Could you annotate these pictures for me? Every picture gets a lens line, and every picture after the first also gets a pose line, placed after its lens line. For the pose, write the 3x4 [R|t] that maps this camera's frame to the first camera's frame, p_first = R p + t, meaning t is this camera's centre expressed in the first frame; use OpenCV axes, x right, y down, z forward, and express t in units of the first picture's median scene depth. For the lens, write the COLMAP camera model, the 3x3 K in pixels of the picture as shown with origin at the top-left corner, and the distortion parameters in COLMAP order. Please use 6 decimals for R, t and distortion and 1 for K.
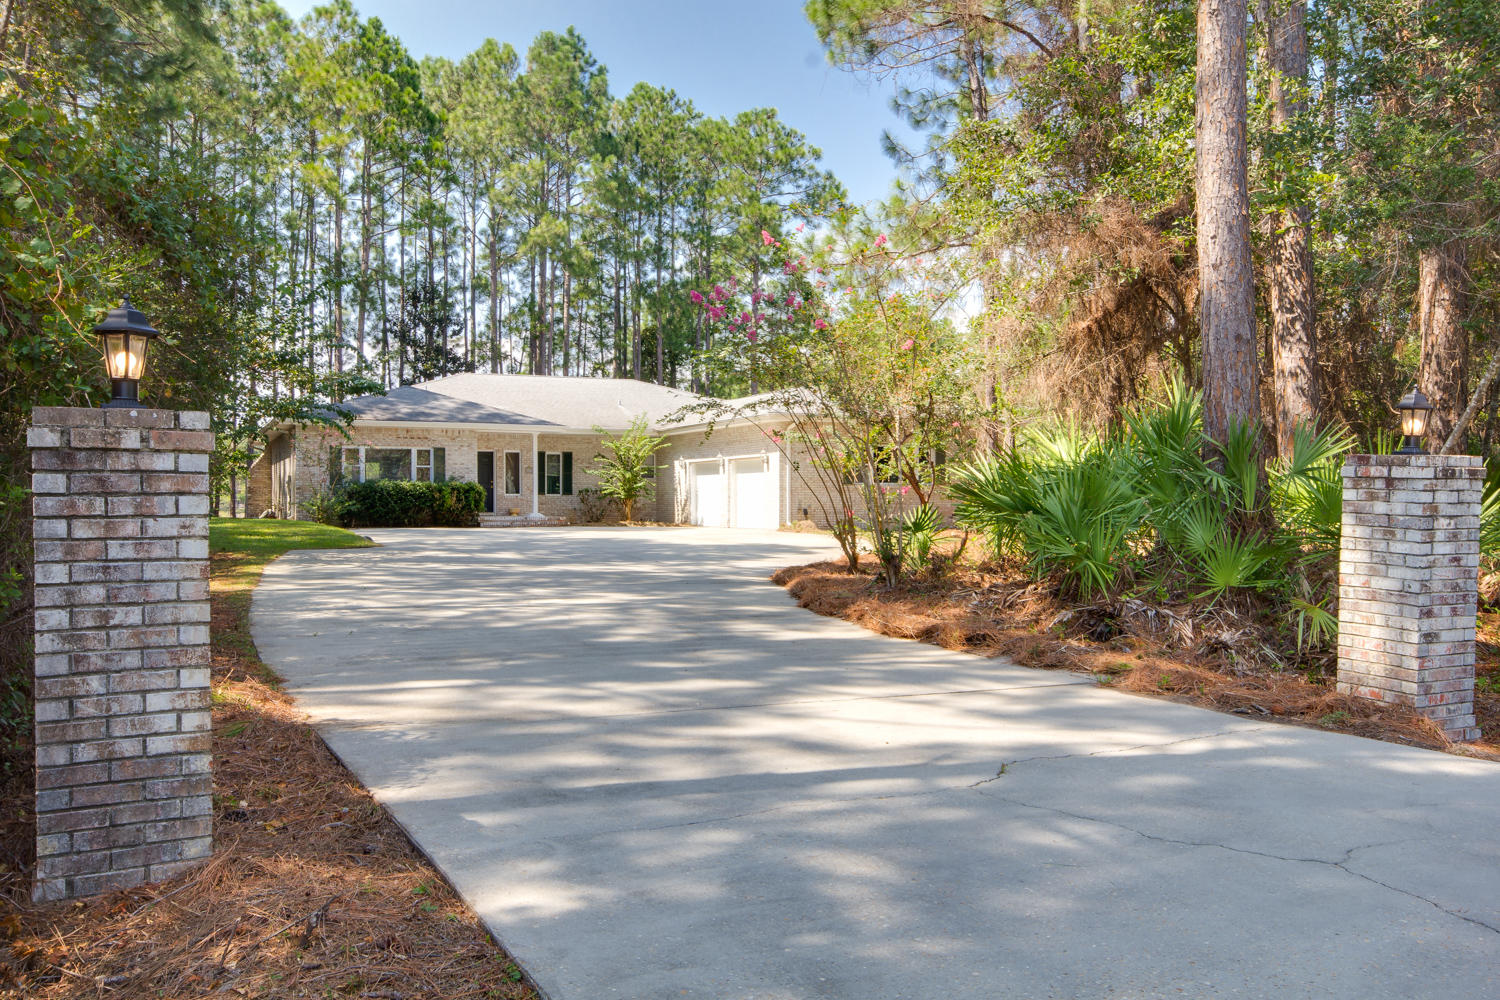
lens RADIAL K [[674.9, 0, 750.0], [0, 674.9, 500.0], [0, 0, 1]] dist [0.061904, -0.000007]
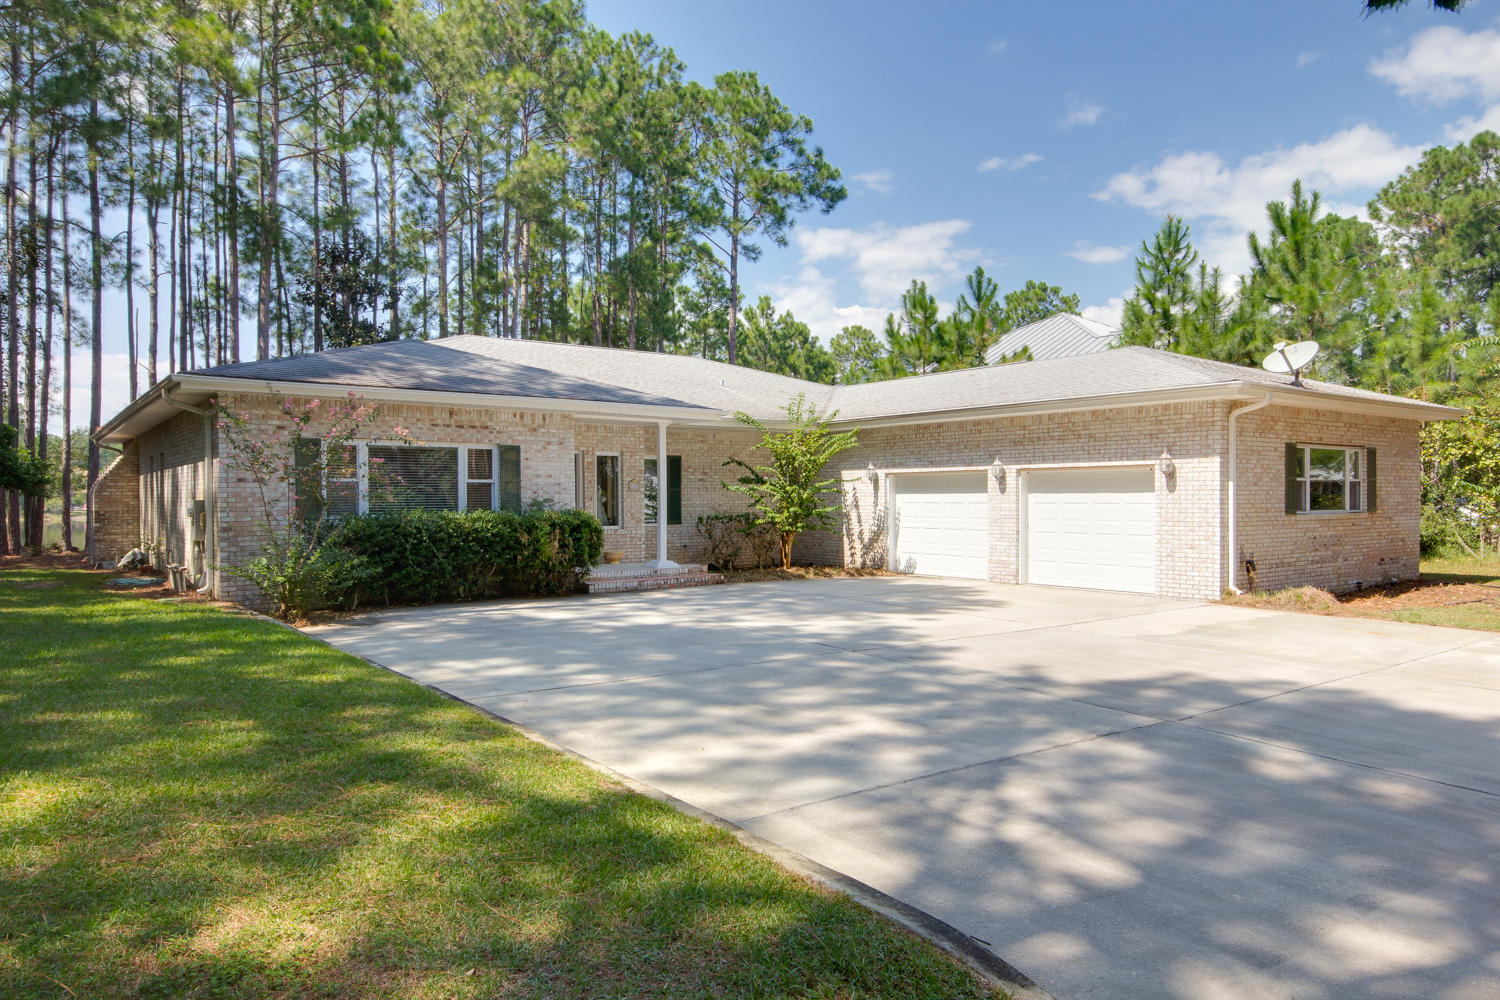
lens RADIAL K [[674.9, 0, 750.0], [0, 674.9, 500.0], [0, 0, 1]] dist [0.061904, -0.000007]
pose [[0.991016, -0.003020, 0.133713, -0.320401], [0.004584, 0.999925, -0.011389, -0.025788], [-0.133668, 0.011899, 0.990955, 0.423260]]
